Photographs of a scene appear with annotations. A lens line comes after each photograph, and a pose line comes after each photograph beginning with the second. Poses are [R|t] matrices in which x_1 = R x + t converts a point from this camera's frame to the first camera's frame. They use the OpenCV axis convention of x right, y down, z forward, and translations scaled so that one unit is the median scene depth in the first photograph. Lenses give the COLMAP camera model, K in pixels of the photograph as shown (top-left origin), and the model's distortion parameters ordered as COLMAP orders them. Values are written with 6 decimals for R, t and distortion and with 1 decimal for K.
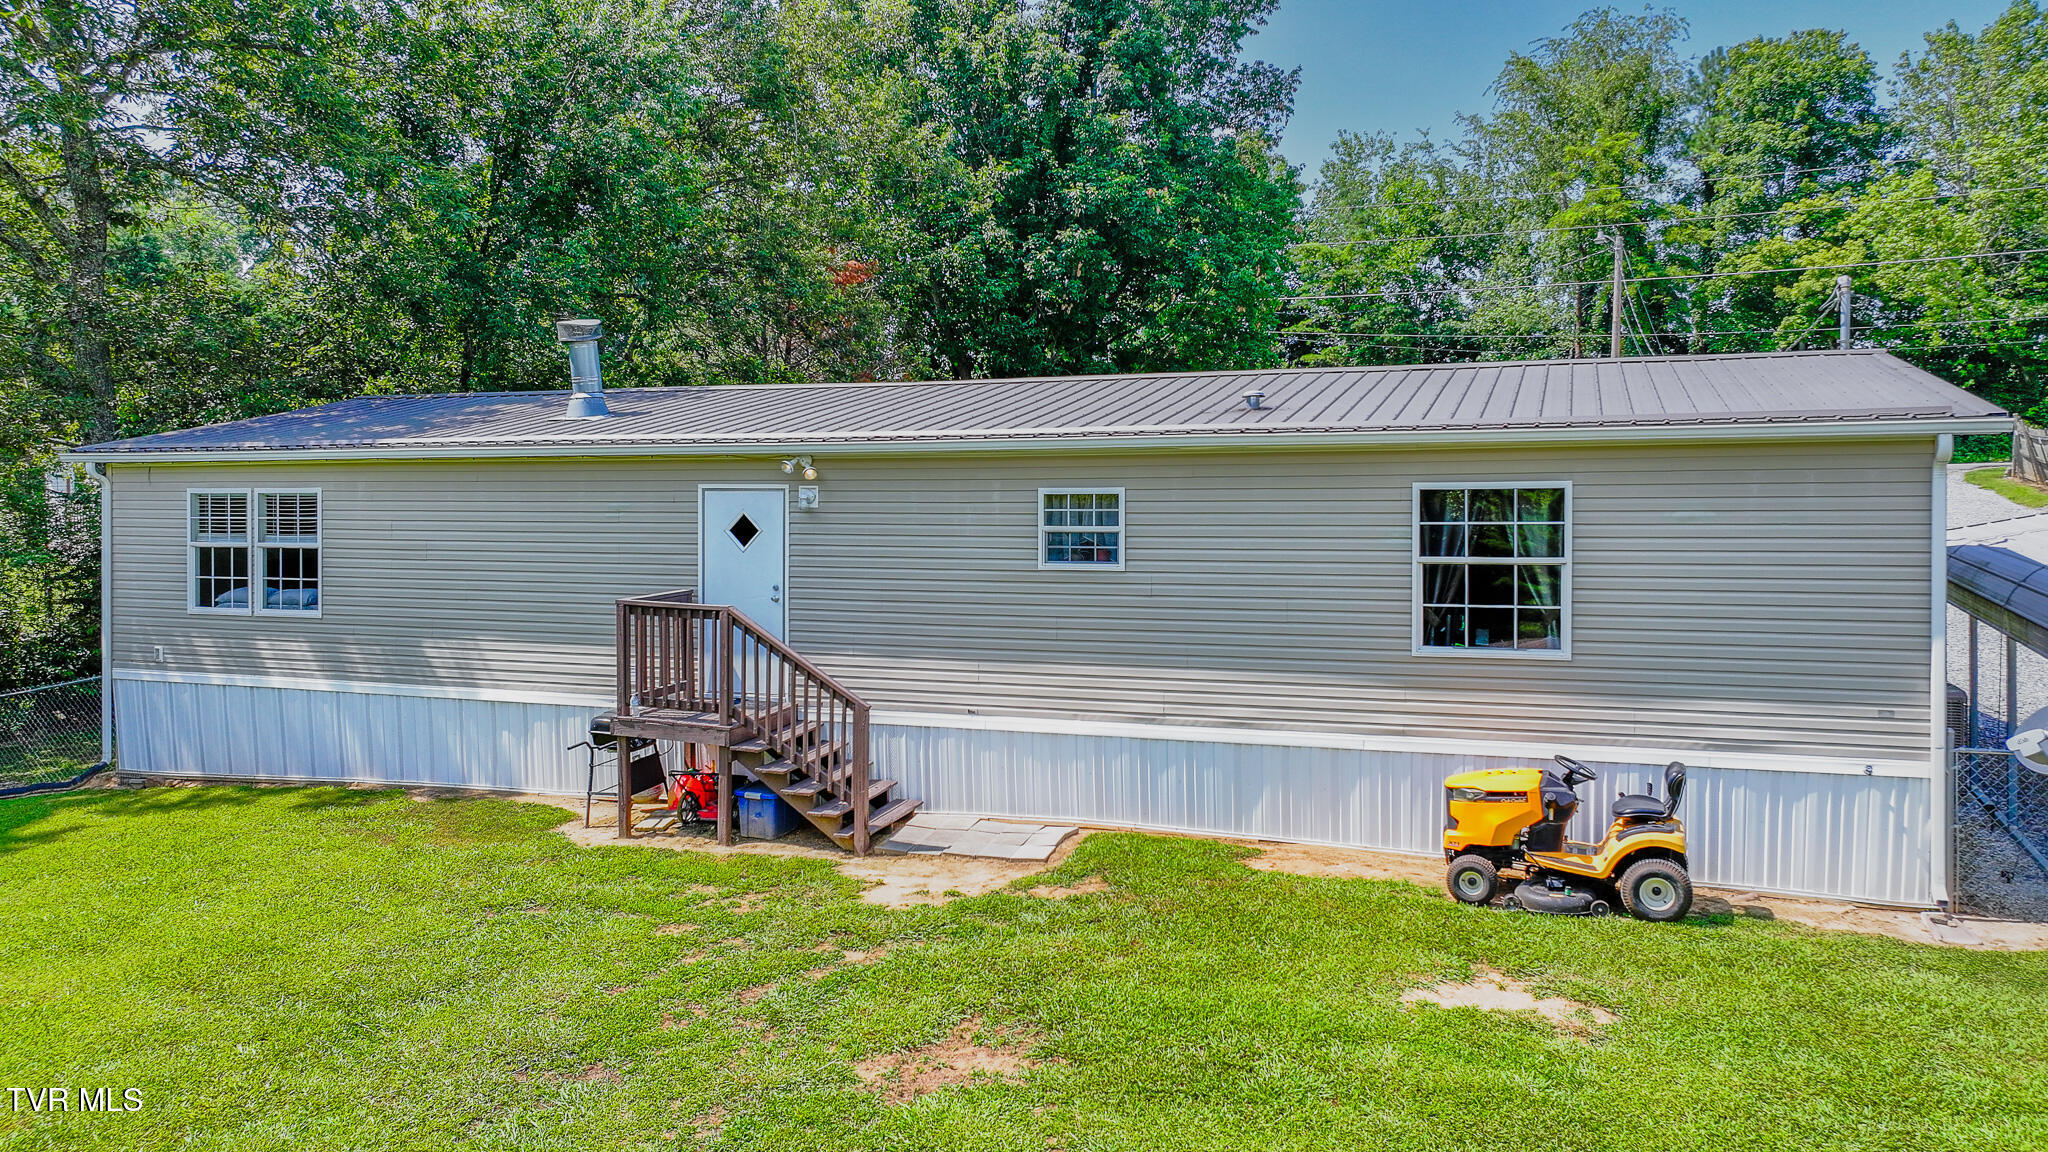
lens RADIAL K [[1367.1, 0, 1074.9], [0, 1367.1, 567.2], [0, 0, 1]] dist [0.021138, -0.012035]
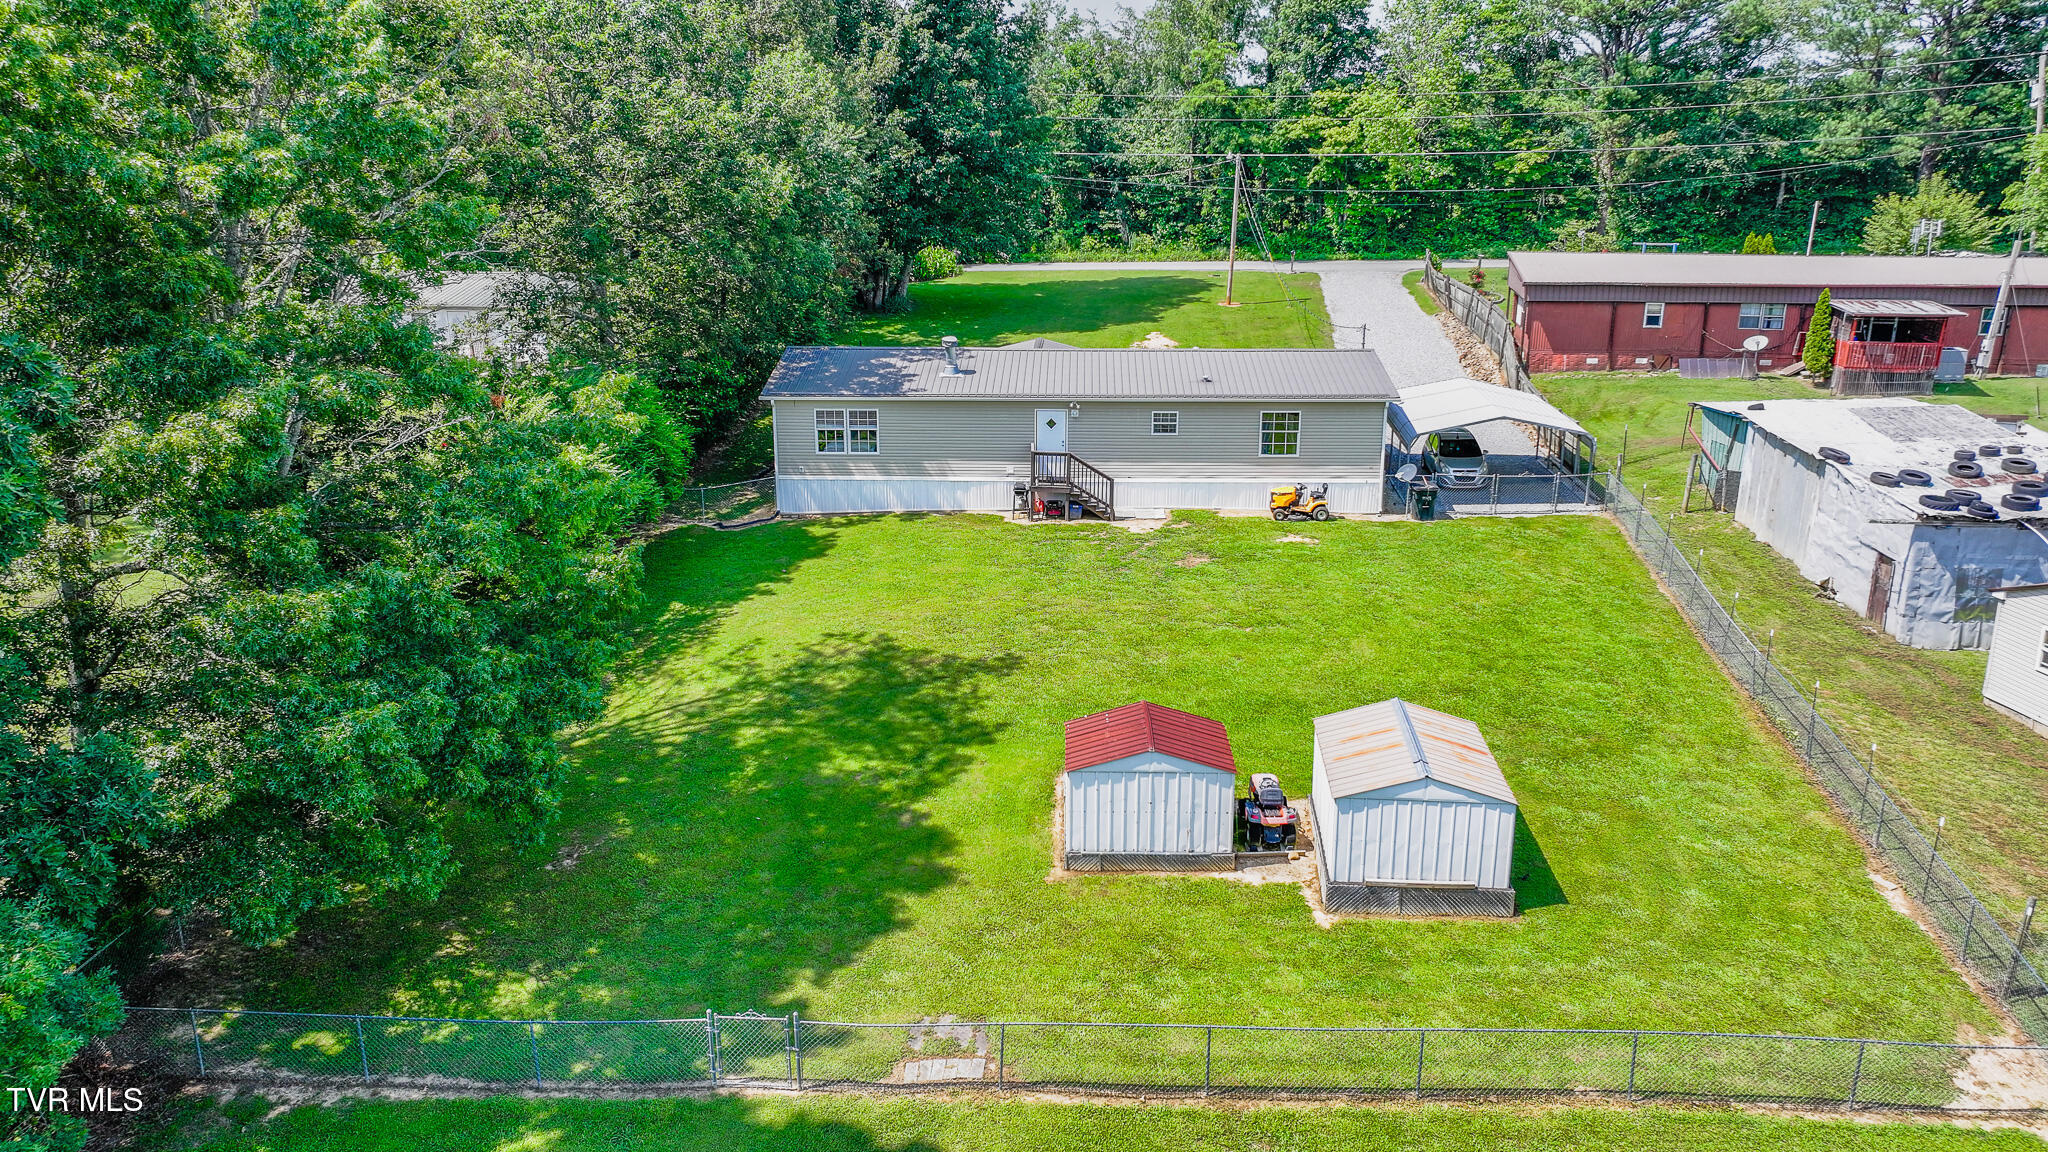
lens RADIAL K [[1367.1, 0, 1022.3], [0, 1367.1, 573.1], [0, 0, 1]] dist [0.021138, -0.012035]
pose [[0.953321, -0.085680, 0.289549, -1.259928], [0.011043, 0.968151, 0.250123, -0.486533], [-0.301758, -0.235250, 0.923905, -1.981236]]
